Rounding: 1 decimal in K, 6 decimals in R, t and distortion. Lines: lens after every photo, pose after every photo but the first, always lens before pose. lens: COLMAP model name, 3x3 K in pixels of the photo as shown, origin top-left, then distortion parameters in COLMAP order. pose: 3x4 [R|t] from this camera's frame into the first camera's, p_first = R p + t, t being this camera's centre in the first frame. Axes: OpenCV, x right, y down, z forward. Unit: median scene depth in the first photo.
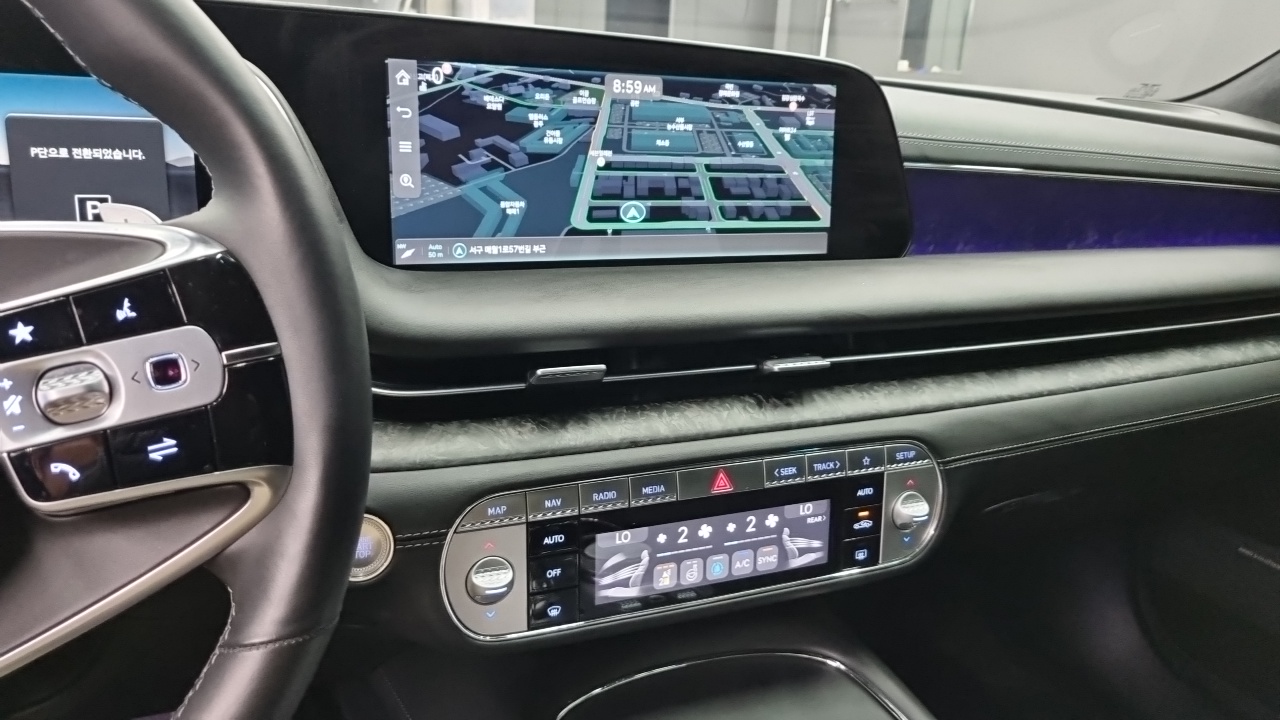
lens RADIAL K [[937.0, 0, 628.5], [0, 937.0, 350.5], [0, 0, 1]] dist [0.015651, 0.000631]
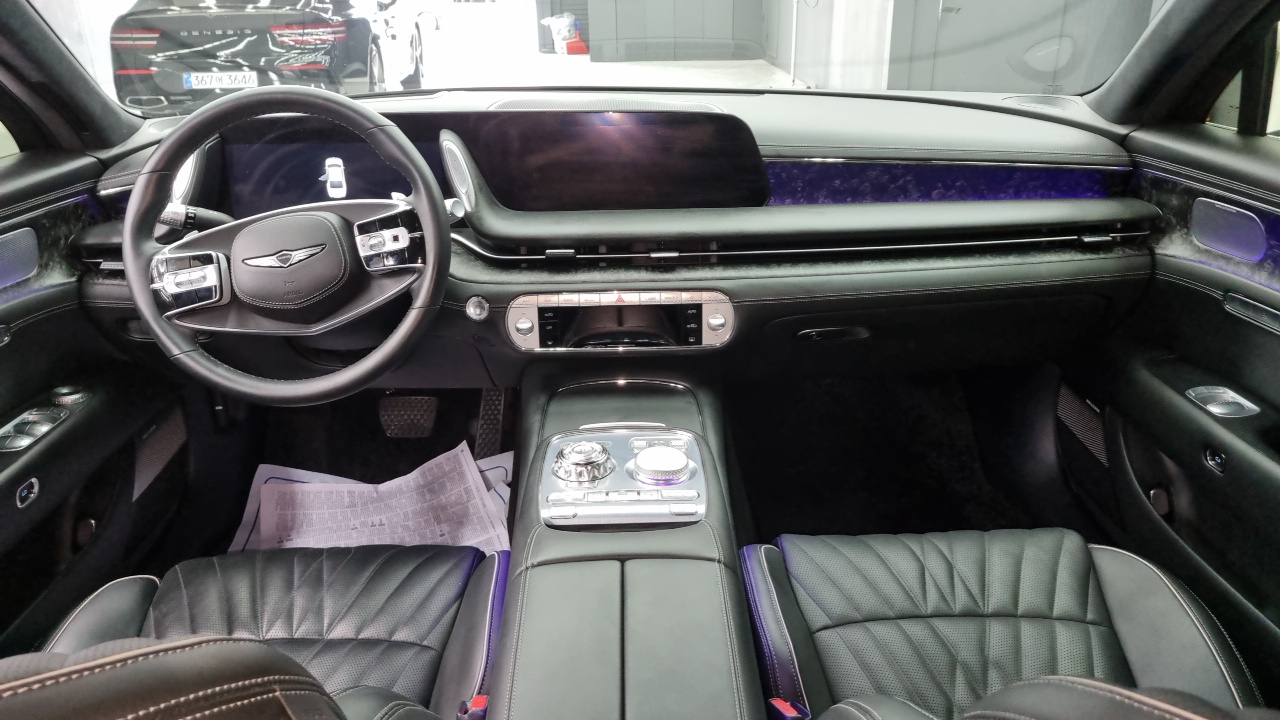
lens RADIAL K [[937.0, 0, 653.6], [0, 937.0, 368.5], [0, 0, 1]] dist [0.015651, 0.000631]
pose [[0.916327, 0.077500, -0.392860, 1.216478], [-0.042171, 0.994313, 0.097789, 0.078049], [0.398204, -0.073039, 0.914384, -1.292468]]
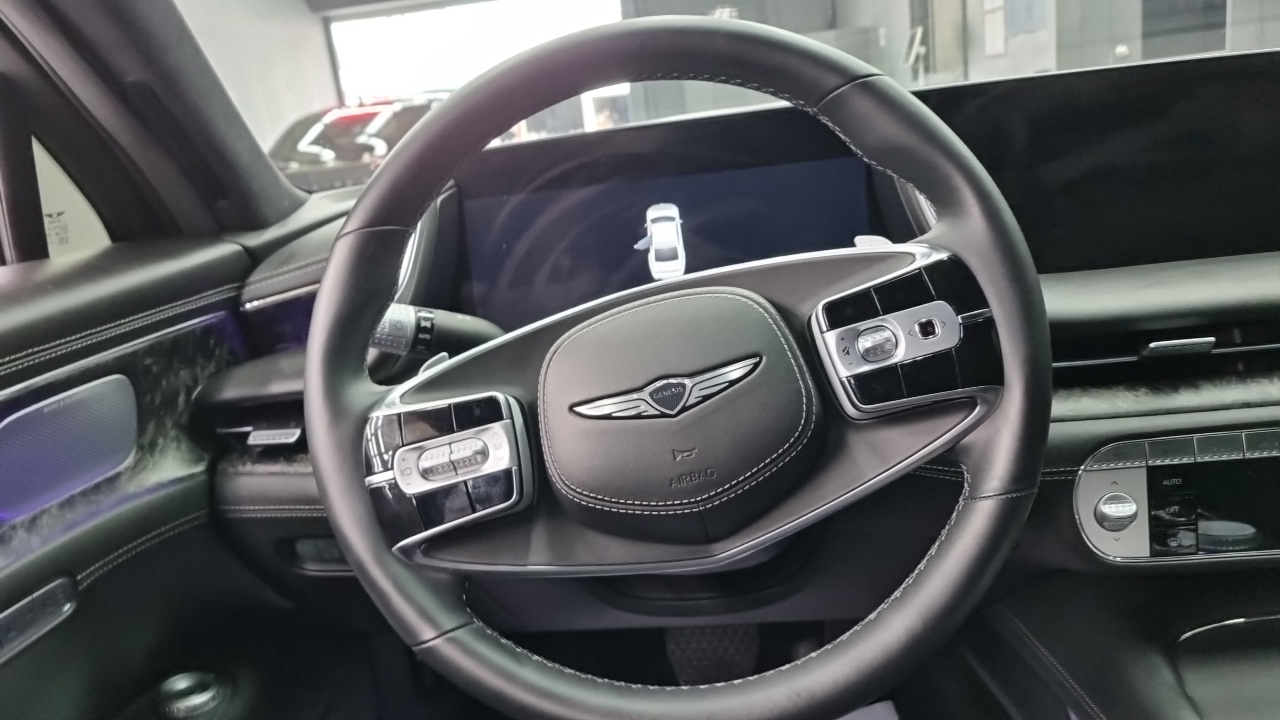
lens RADIAL K [[937.0, 0, 626.4], [0, 937.0, 378.8], [0, 0, 1]] dist [0.015651, 0.000631]
pose [[0.862505, -0.038858, -0.504555, -0.066655], [0.027068, 0.999163, -0.030679, 0.084037], [0.505325, 0.012803, 0.862834, -0.398344]]
